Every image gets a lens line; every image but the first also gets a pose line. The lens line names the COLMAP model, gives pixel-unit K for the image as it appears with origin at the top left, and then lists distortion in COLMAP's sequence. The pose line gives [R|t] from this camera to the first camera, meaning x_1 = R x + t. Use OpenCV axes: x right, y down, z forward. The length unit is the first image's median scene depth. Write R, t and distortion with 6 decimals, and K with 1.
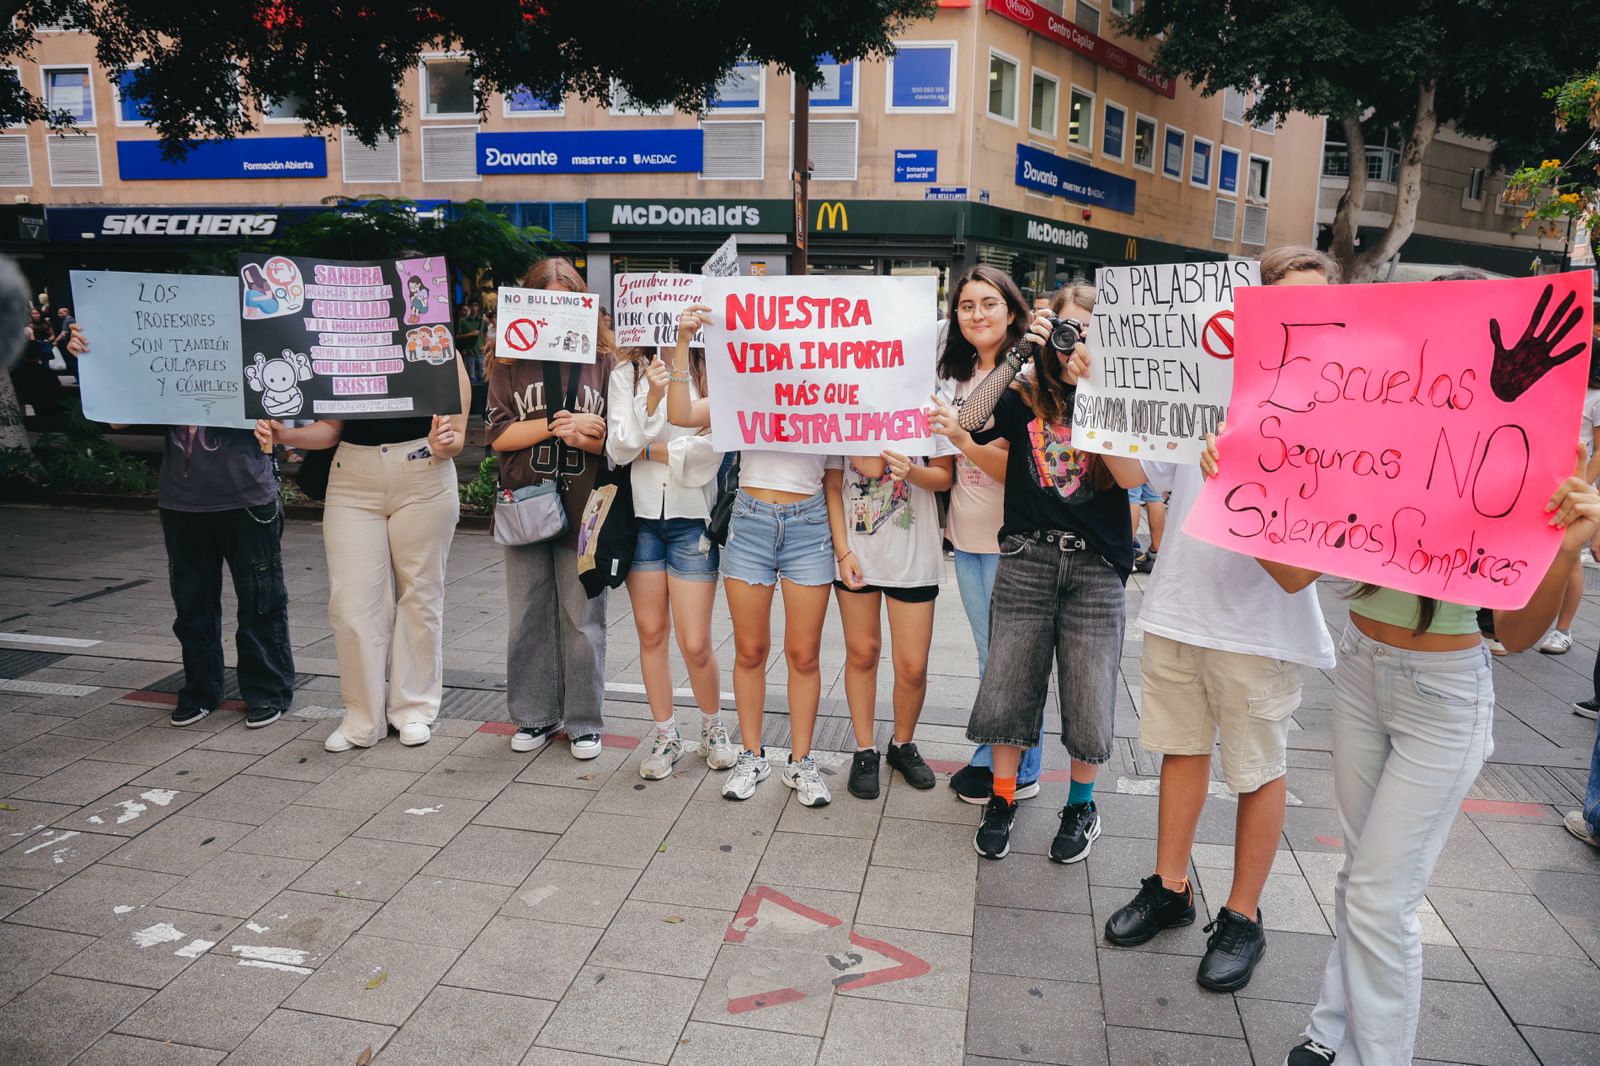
lens RADIAL K [[1081.6, 0, 806.7], [0, 1081.6, 529.5], [0, 0, 1]] dist [-0.086236, 0.060029]
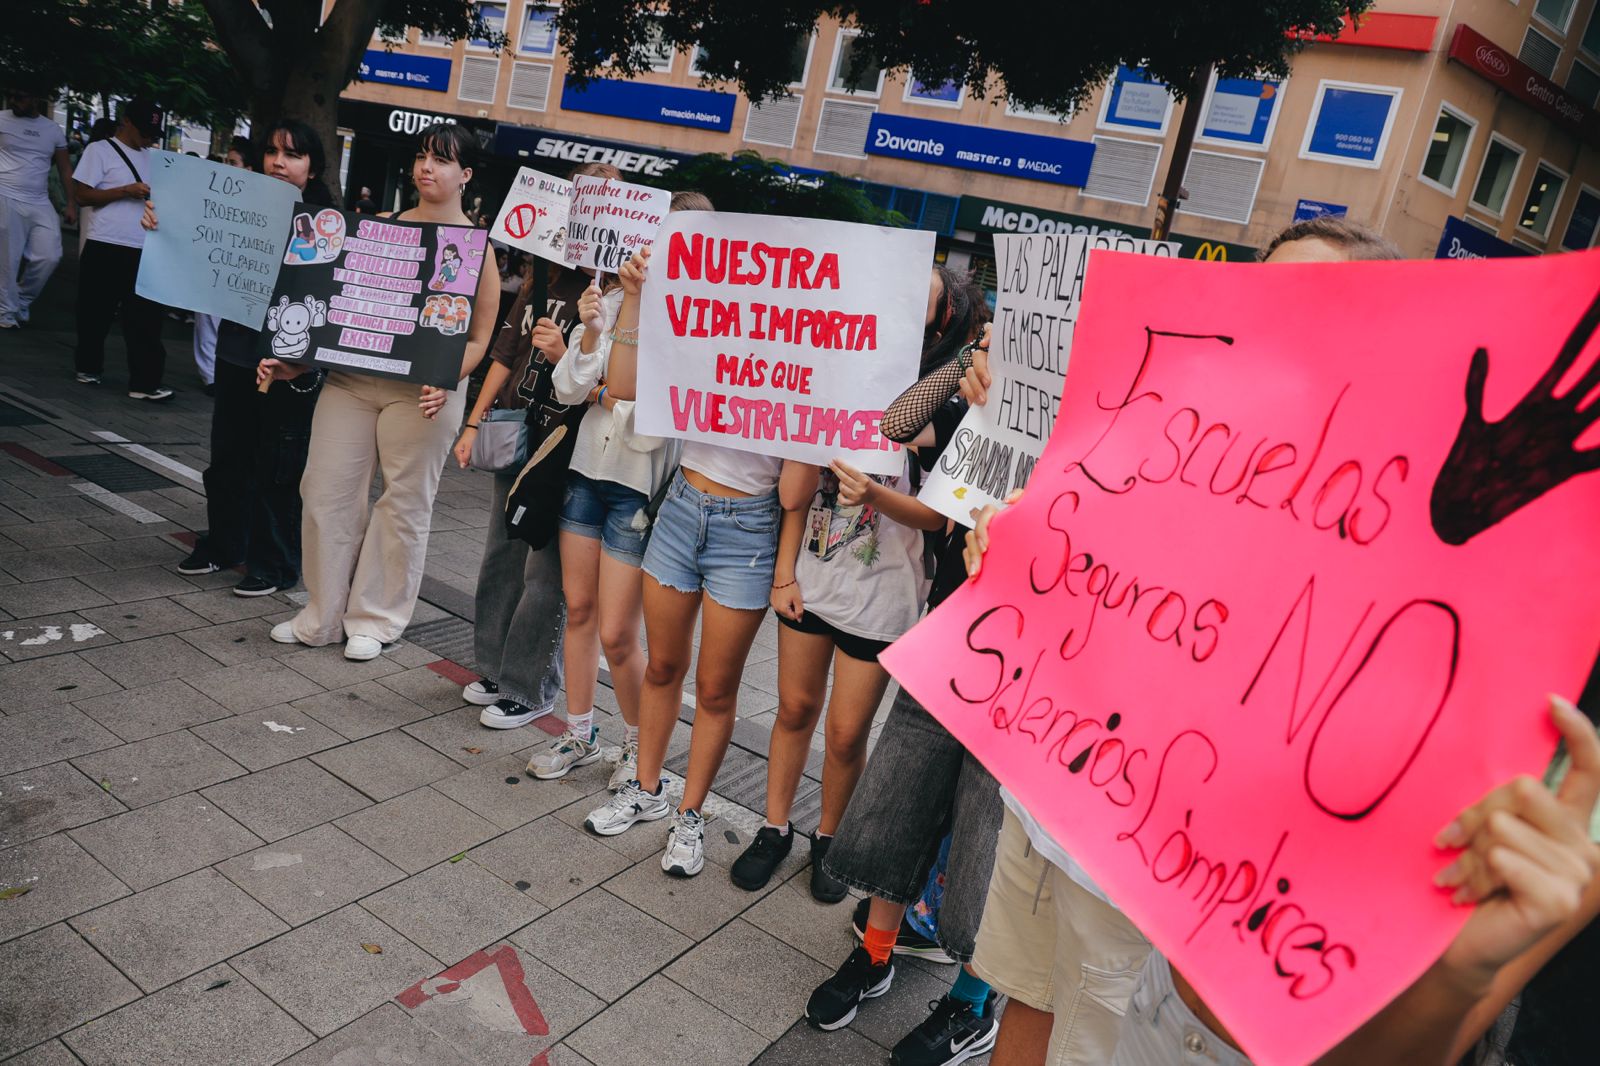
lens RADIAL K [[1081.6, 0, 803.5], [0, 1081.6, 523.2], [0, 0, 1]] dist [-0.086236, 0.060029]
pose [[0.919397, 0.250780, -0.303015, 0.035802], [-0.254959, 0.966592, 0.026382, -0.005527], [0.299508, 0.053001, 0.952621, 0.032803]]
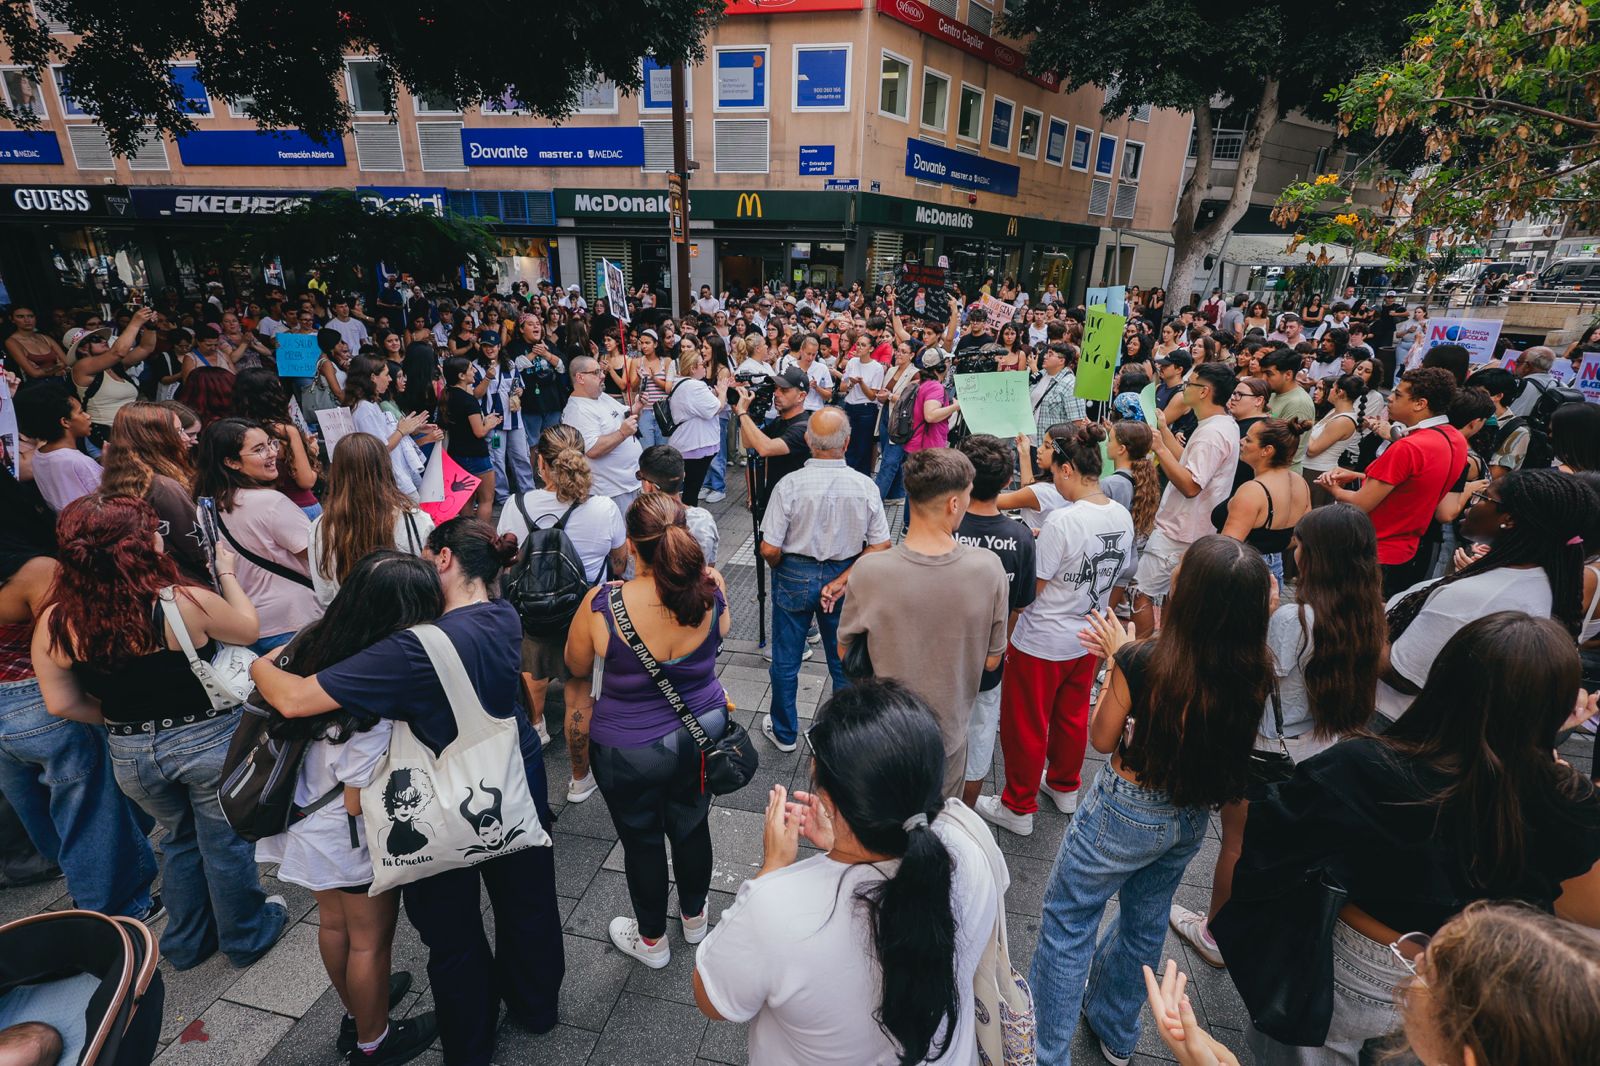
lens RADIAL K [[733.3, 0, 797.1], [0, 733.3, 523.5], [0, 0, 1]] dist [0.003134, 0.001987]
pose [[0.999337, 0.013473, -0.033810, 0.109288], [-0.008373, 0.989147, 0.146693, -0.055827], [0.035419, -0.146313, 0.988604, 0.123716]]
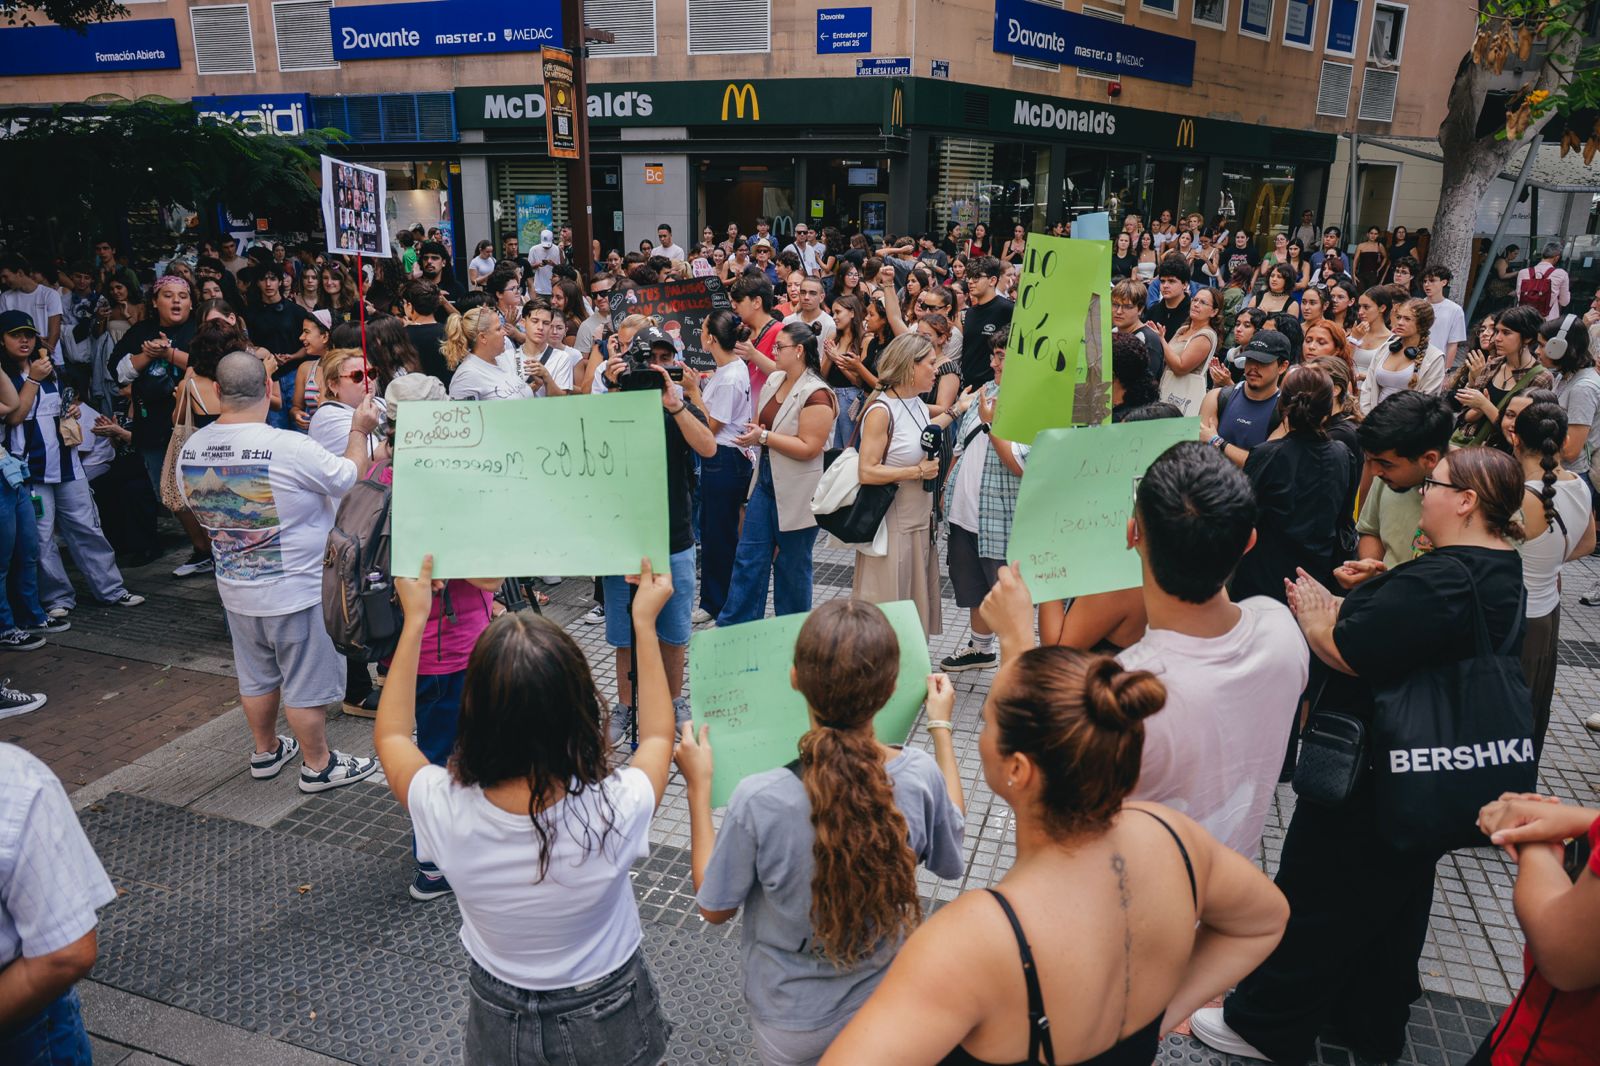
lens RADIAL K [[1081.6, 0, 807.7], [0, 1081.6, 528.4], [0, 0, 1]] dist [-0.086236, 0.060029]
pose [[0.989889, 0.031171, -0.138374, 0.184603], [-0.016274, 0.994071, 0.107512, -0.068916], [0.140905, -0.104173, 0.984527, 0.214867]]
